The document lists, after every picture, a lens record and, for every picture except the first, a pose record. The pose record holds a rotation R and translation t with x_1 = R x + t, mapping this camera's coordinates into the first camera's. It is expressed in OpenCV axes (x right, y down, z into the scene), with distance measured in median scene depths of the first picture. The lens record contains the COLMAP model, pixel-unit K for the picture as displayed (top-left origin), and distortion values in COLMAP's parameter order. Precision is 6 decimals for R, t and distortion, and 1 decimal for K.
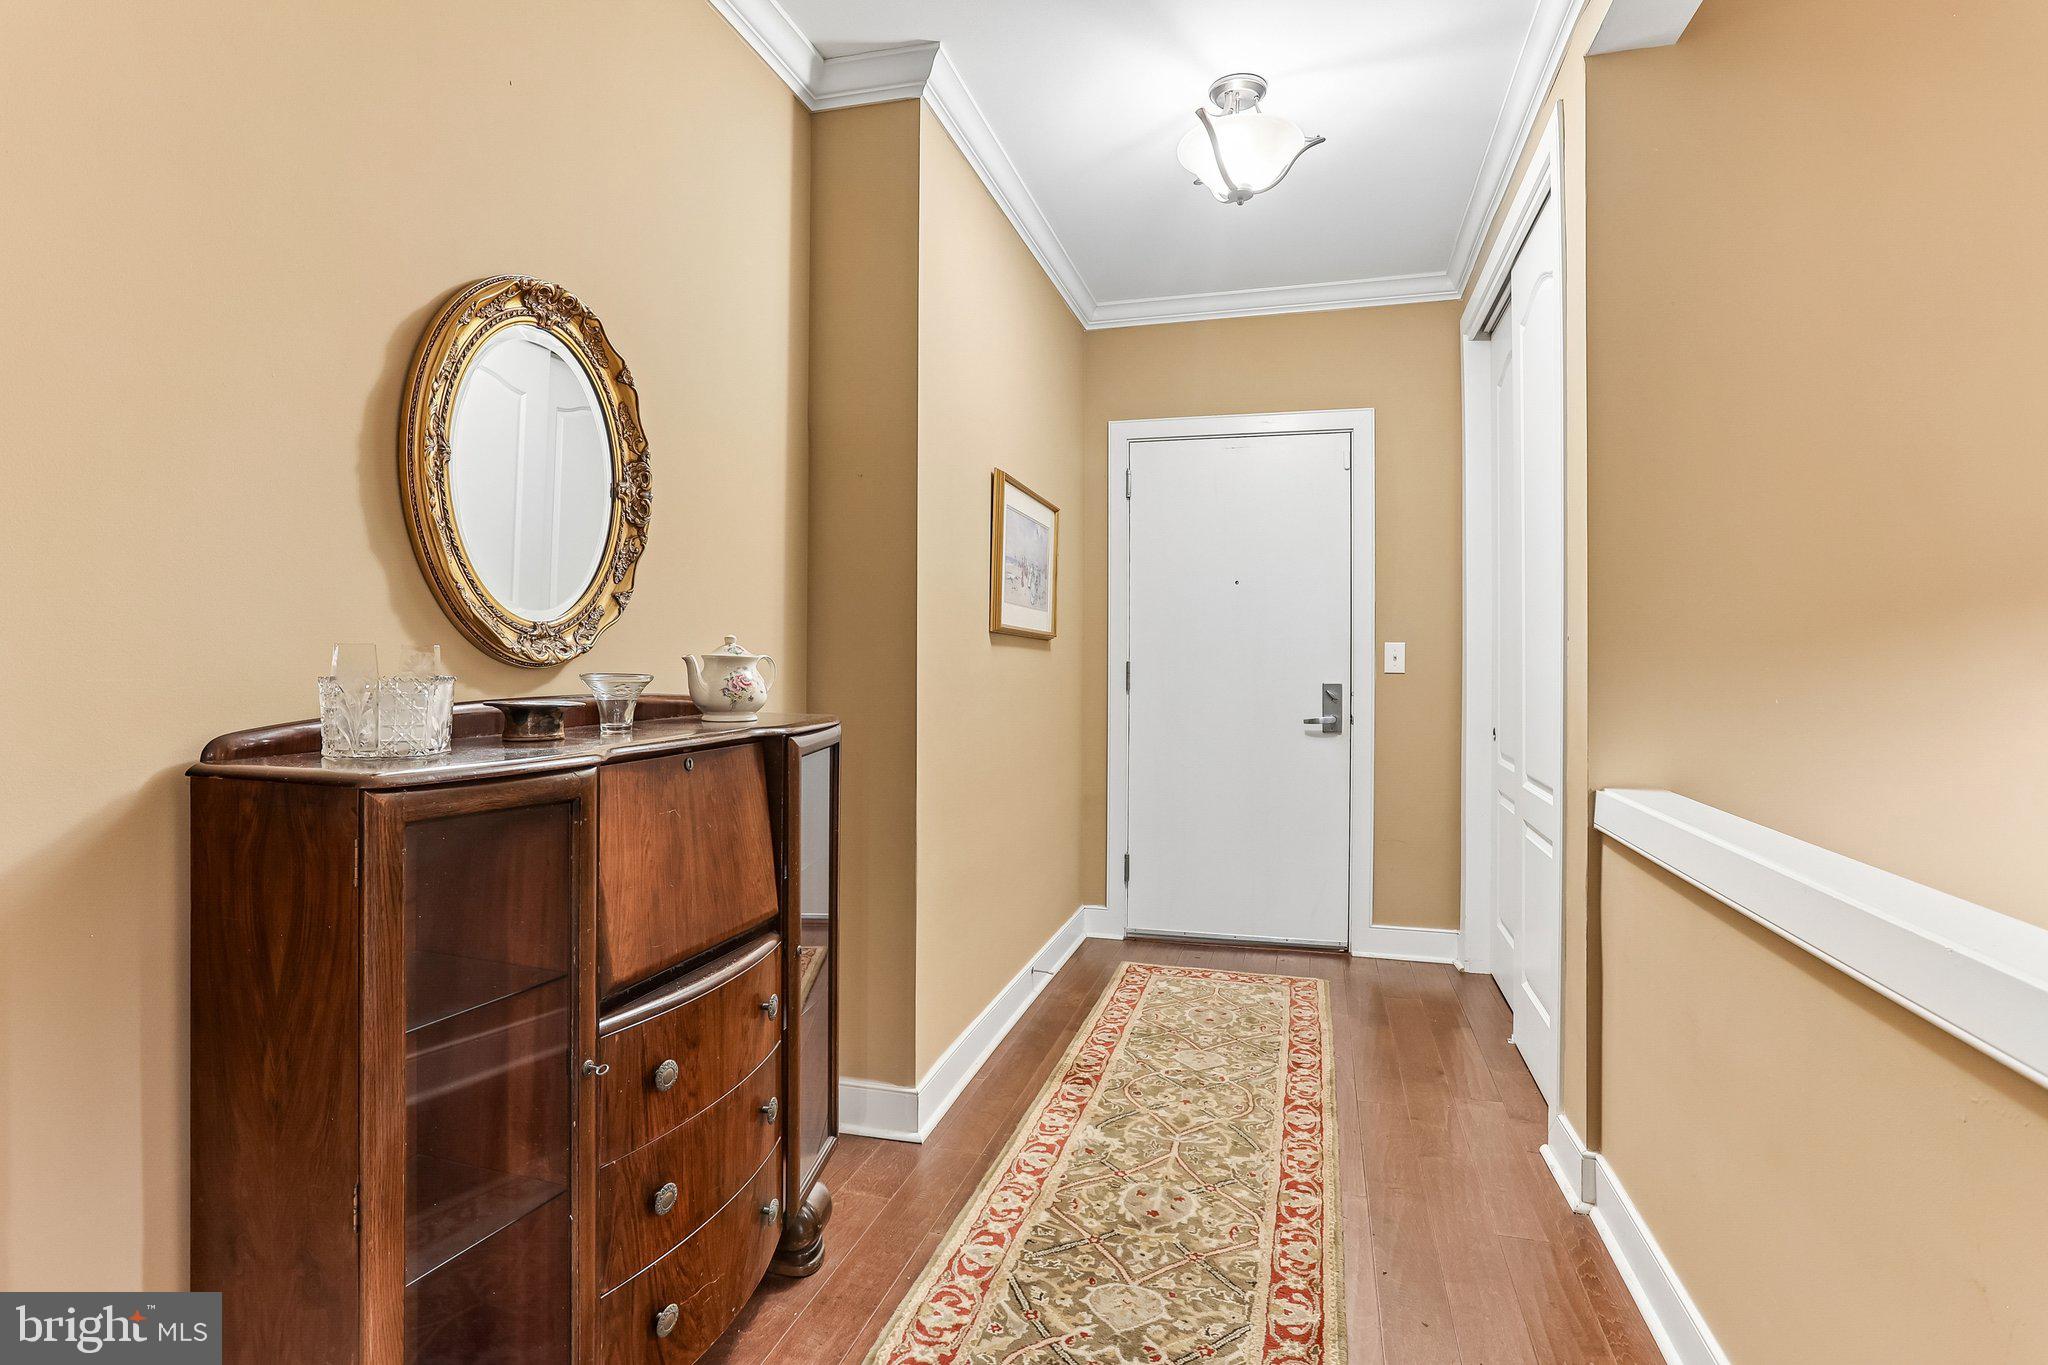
lens RADIAL K [[1027.9, 0, 1019.6], [0, 1027.9, 666.7], [0, 0, 1]] dist [-0.039272, 0.009624]
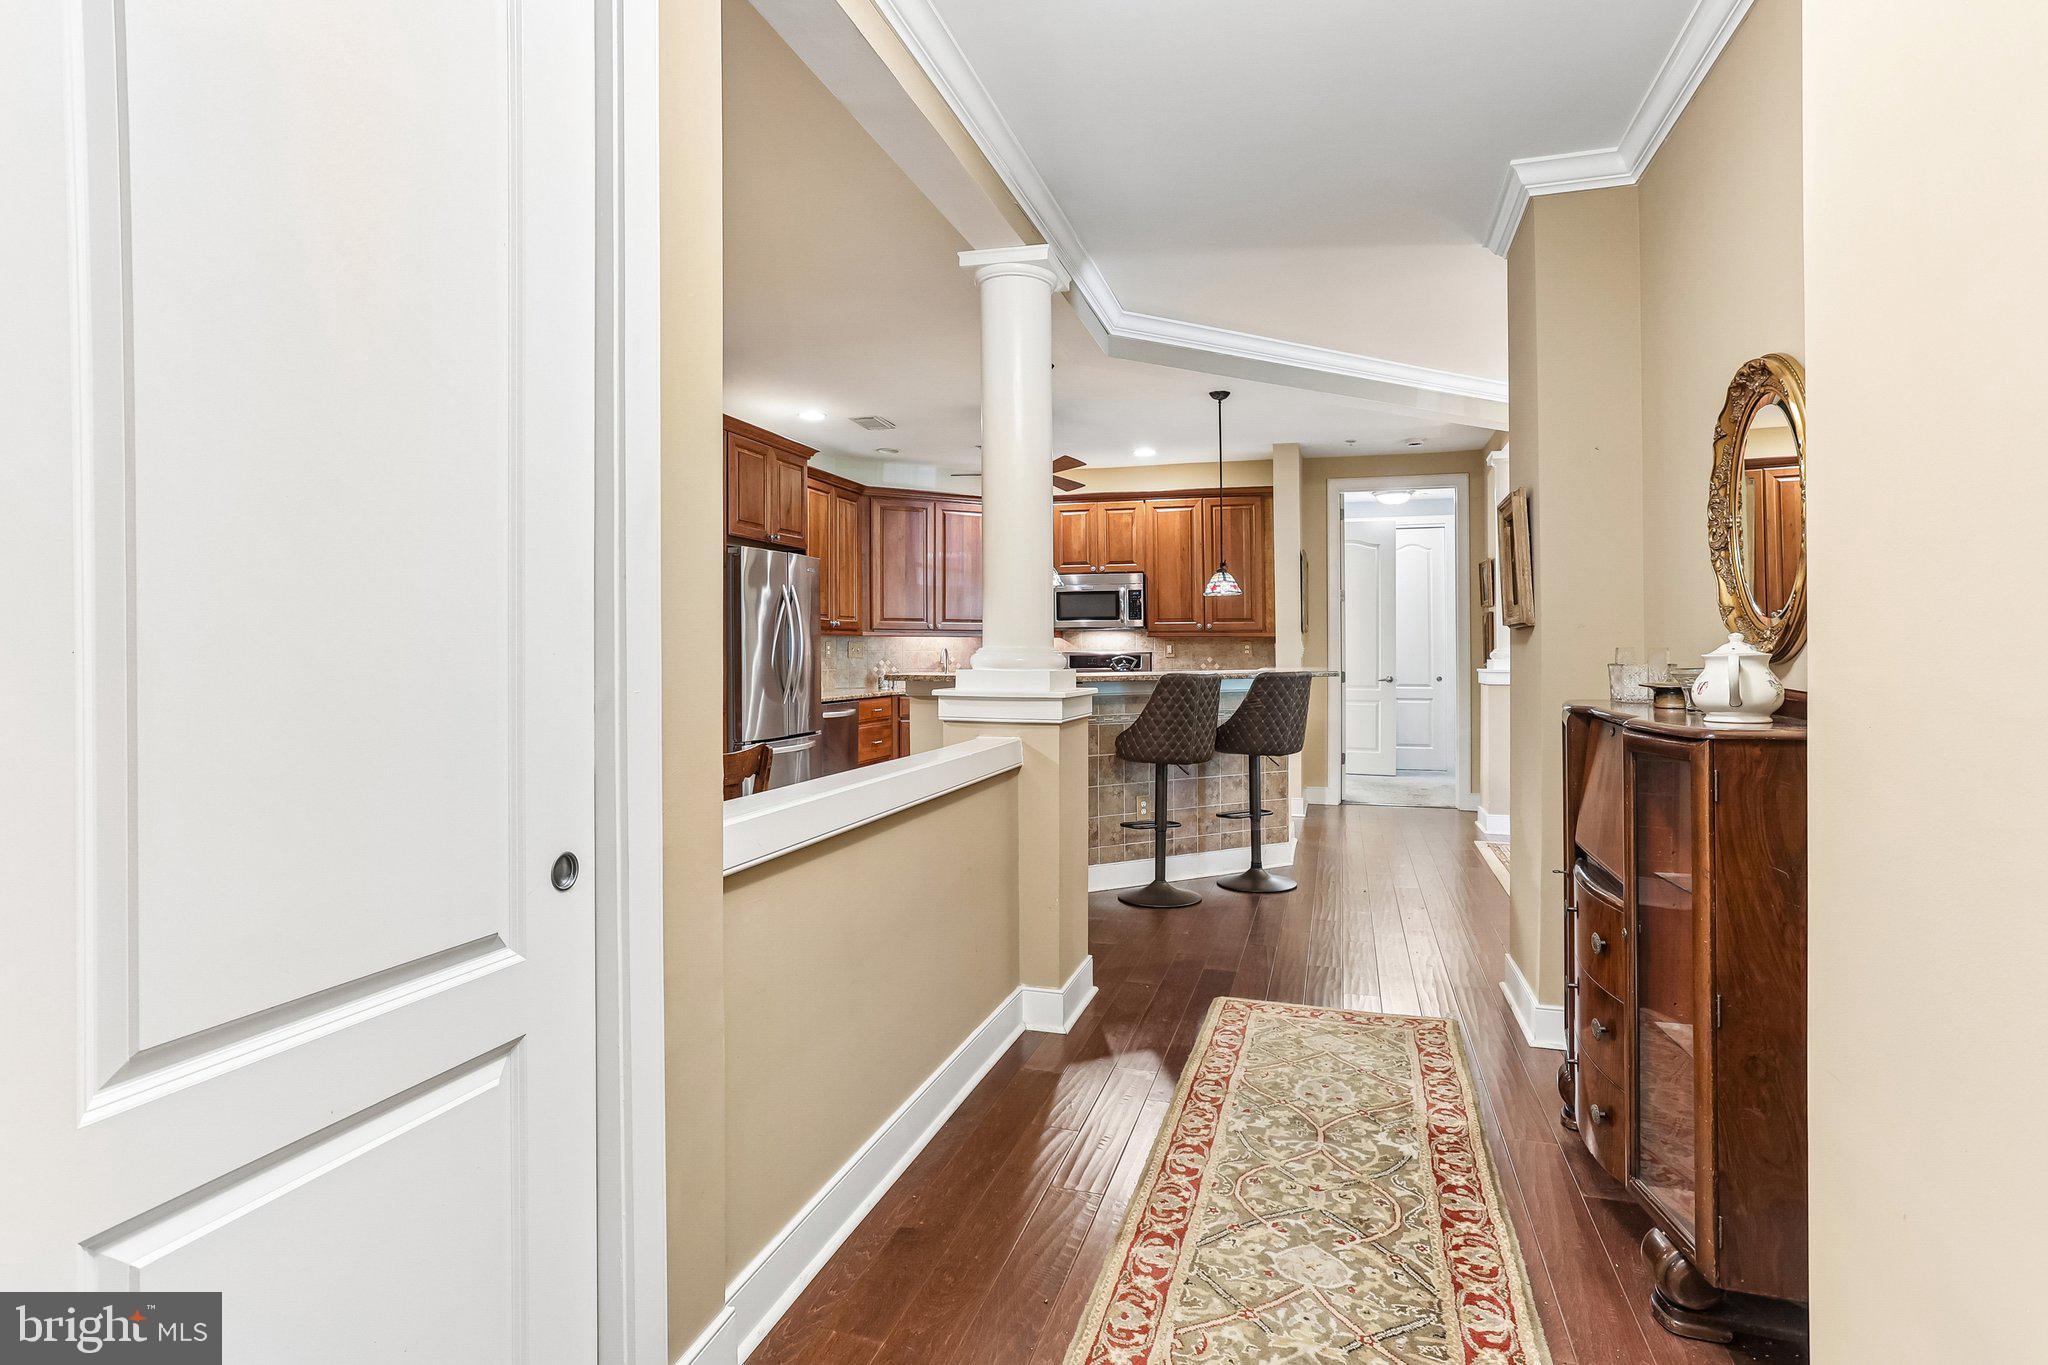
lens RADIAL K [[1027.9, 0, 1046.2], [0, 1027.9, 643.1], [0, 0, 1]] dist [-0.039272, 0.009624]
pose [[-0.999986, -0.004419, 0.002760, 0.380809], [-0.004427, 0.999985, -0.003224, -0.013595], [-0.002746, -0.003236, -0.999991, 2.055650]]
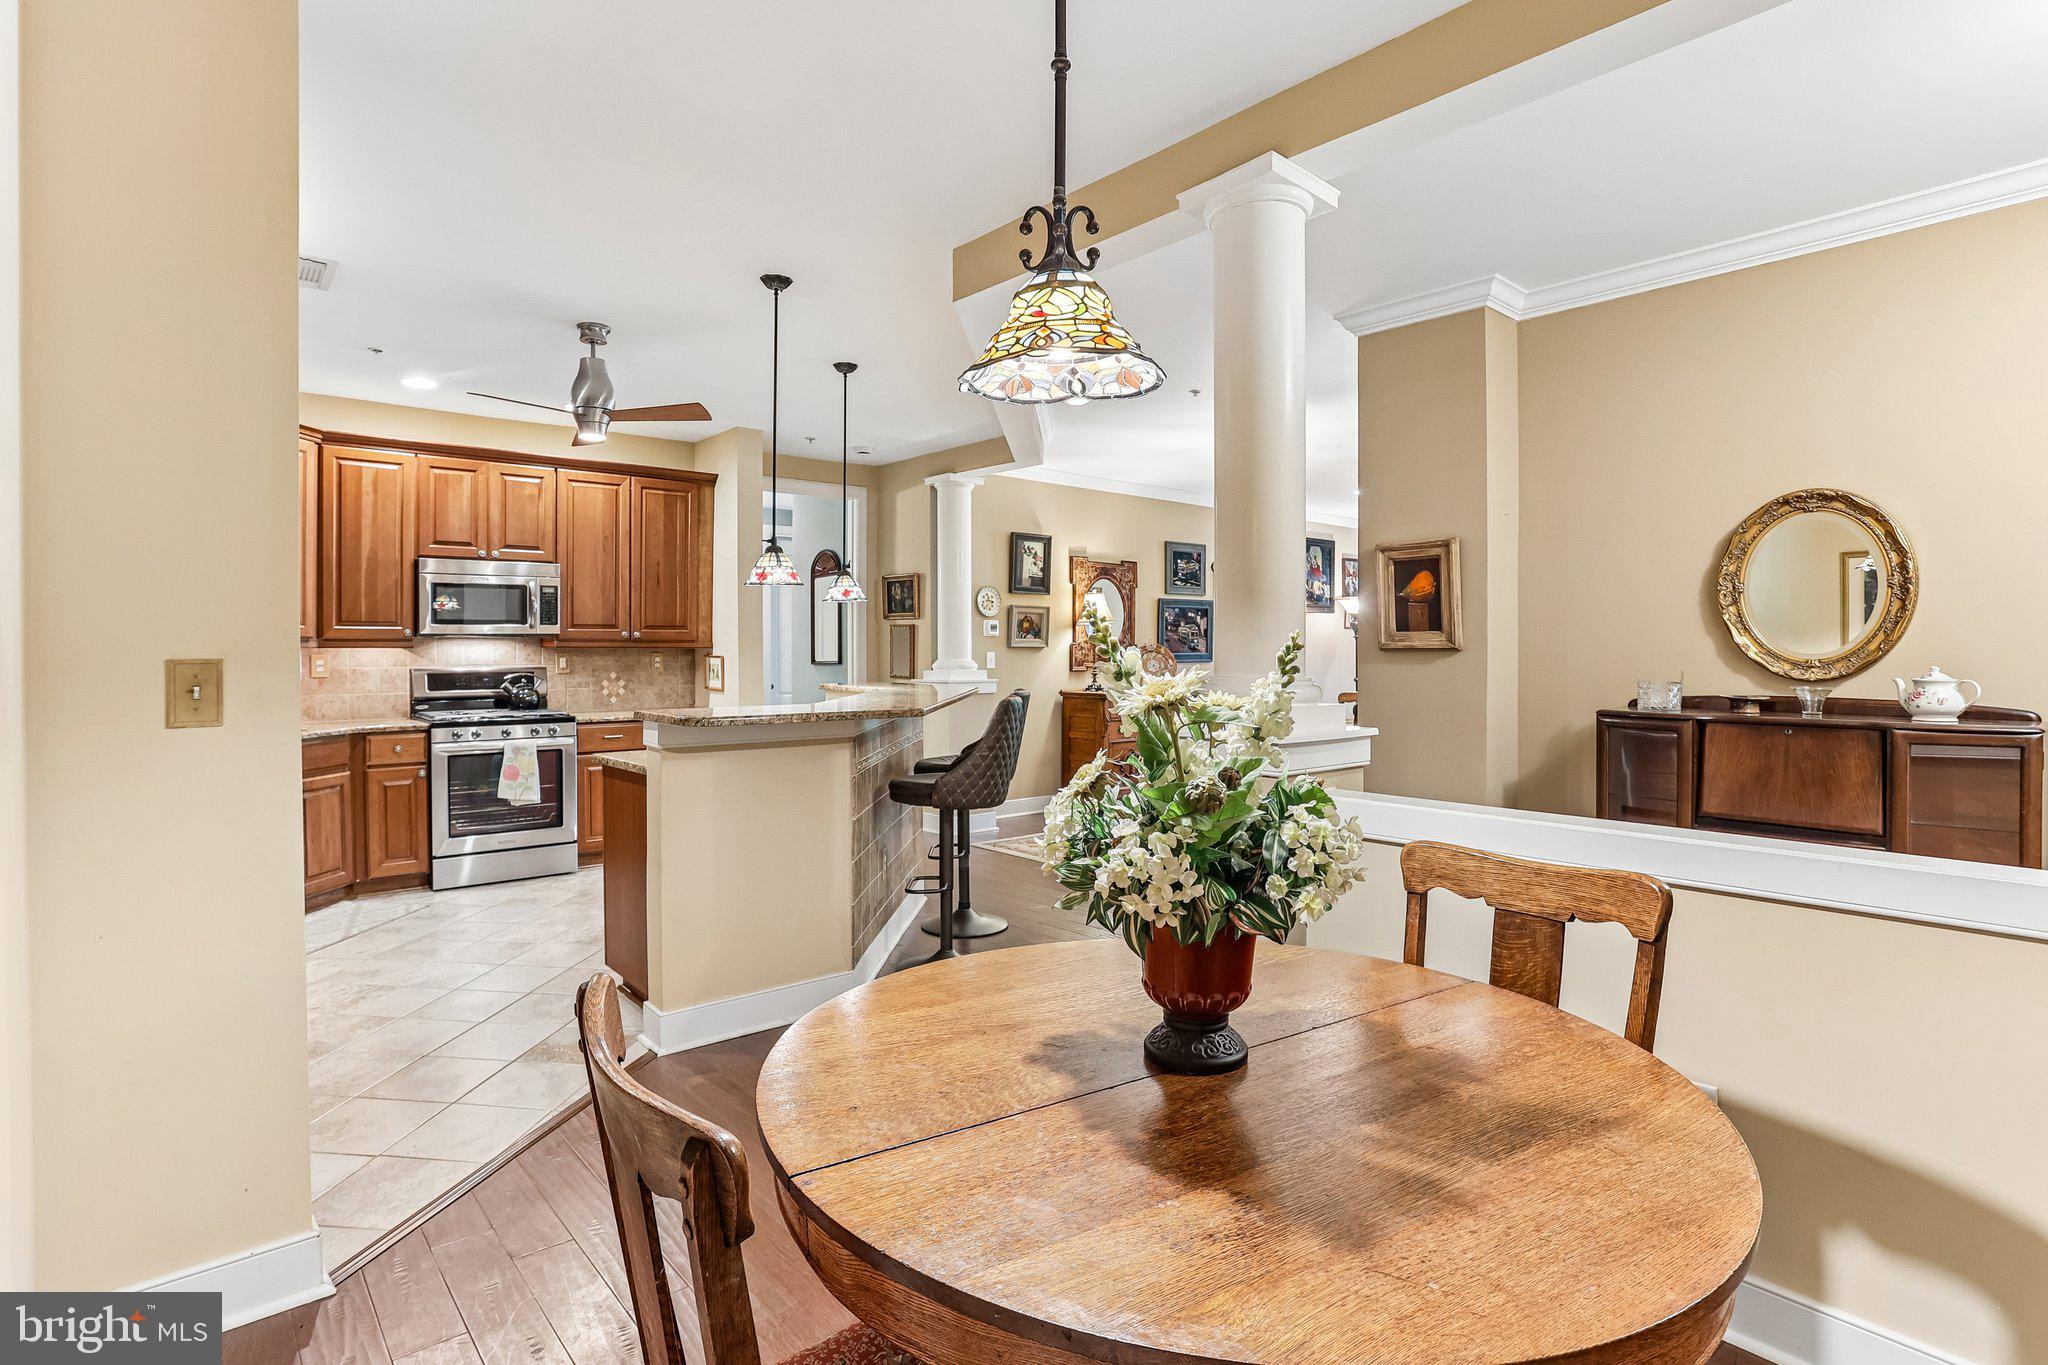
lens RADIAL K [[1027.9, 0, 989.4], [0, 1027.9, 639.0], [0, 0, 1]] dist [-0.039272, 0.009624]
pose [[-0.569521, -0.010232, -0.821913, 1.899511], [-0.002685, 0.999940, -0.010587, -0.052761], [0.821972, -0.003823, -0.569515, 0.727836]]
